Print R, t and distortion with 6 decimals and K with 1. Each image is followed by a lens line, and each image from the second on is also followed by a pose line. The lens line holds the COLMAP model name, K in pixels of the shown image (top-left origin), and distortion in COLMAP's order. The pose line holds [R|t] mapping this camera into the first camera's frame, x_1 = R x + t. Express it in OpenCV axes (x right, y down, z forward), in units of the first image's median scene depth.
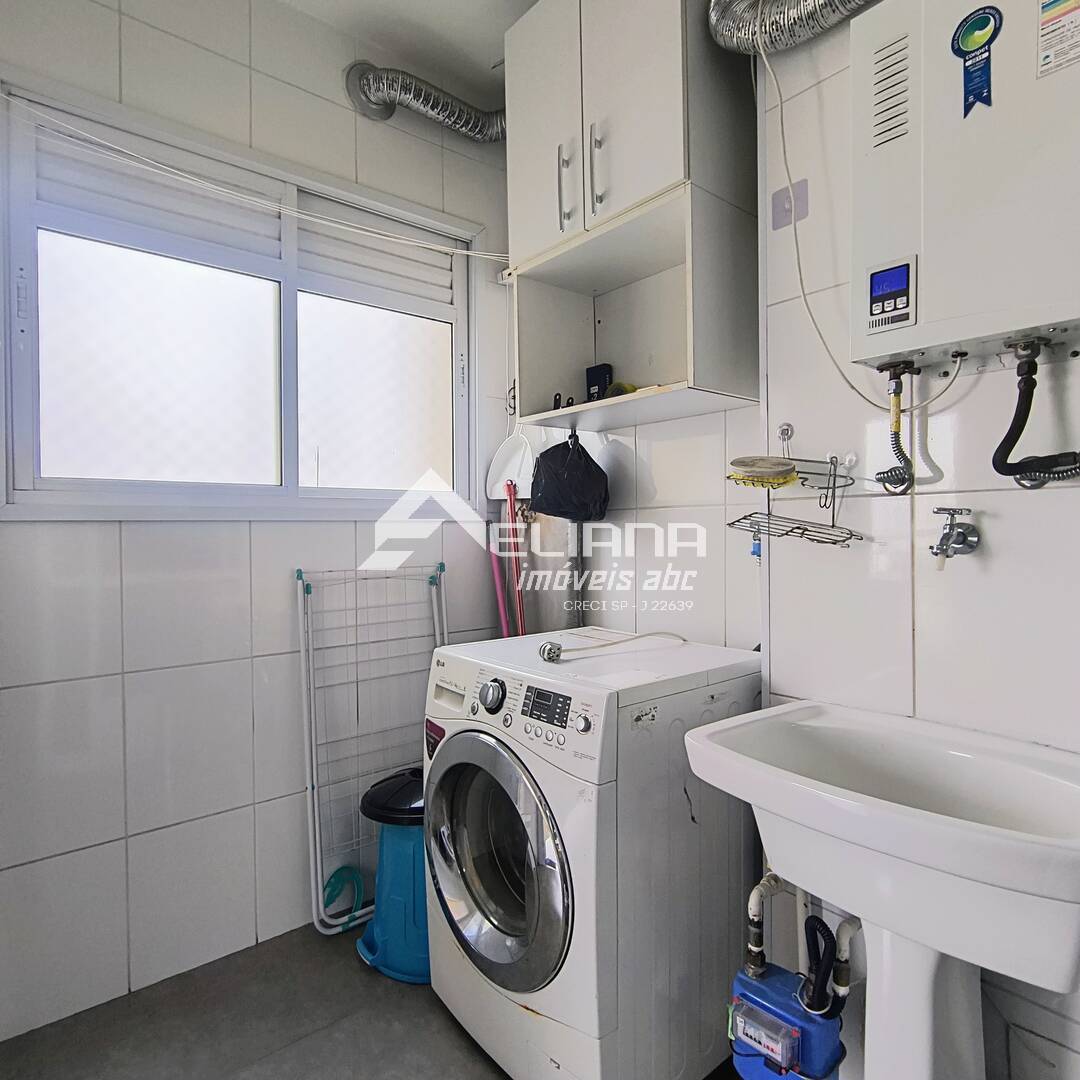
lens RADIAL K [[671.4, 0, 549.9], [0, 671.4, 537.2], [0, 0, 1]] dist [-0.009023, 0.002878]
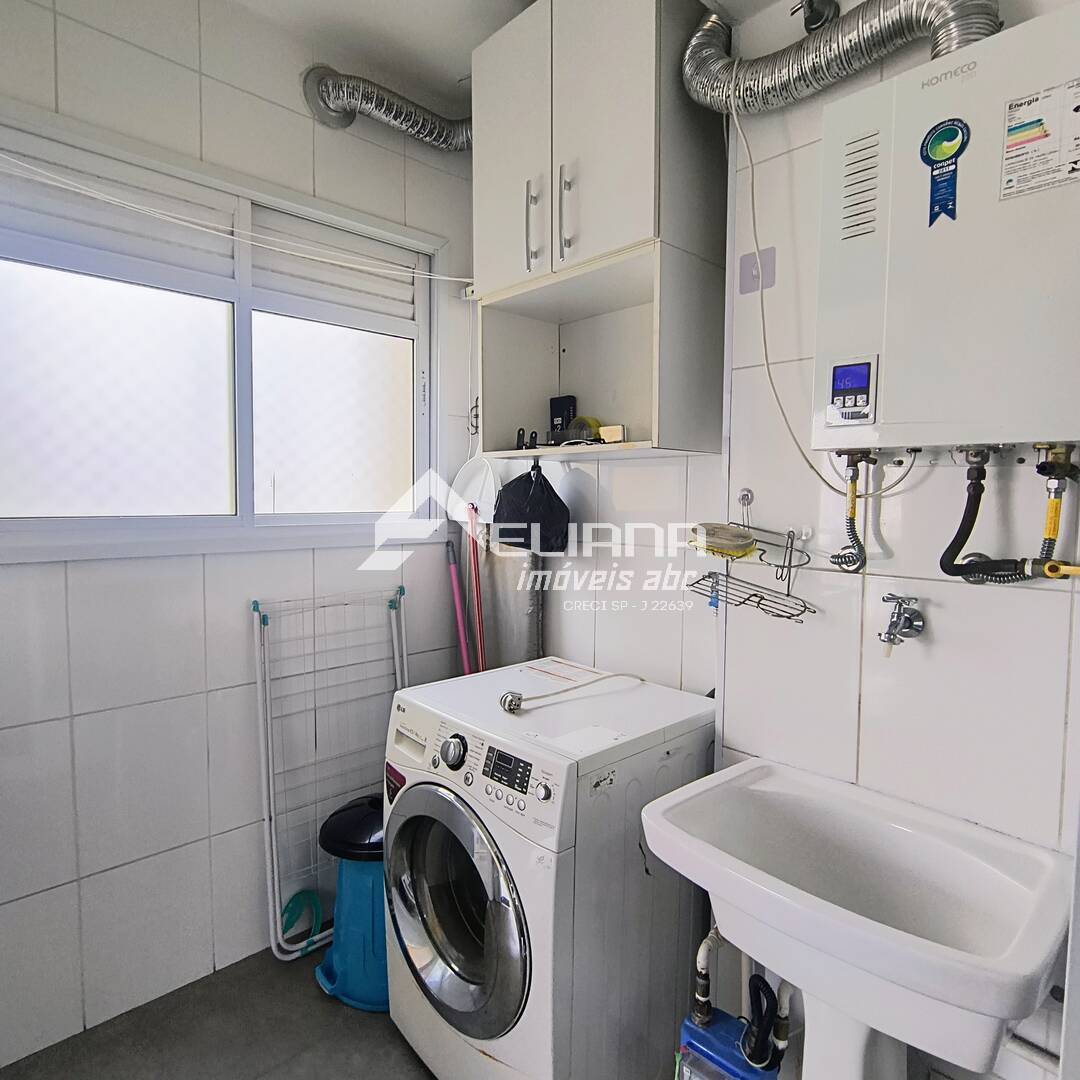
lens RADIAL K [[671.4, 0, 549.2], [0, 671.4, 548.5], [0, 0, 1]] dist [-0.009023, 0.002878]
pose [[0.997961, 0.014352, 0.062187, -0.008692], [-0.017483, 0.998591, 0.050101, -0.115288], [-0.061381, -0.051086, 0.996806, -0.002755]]
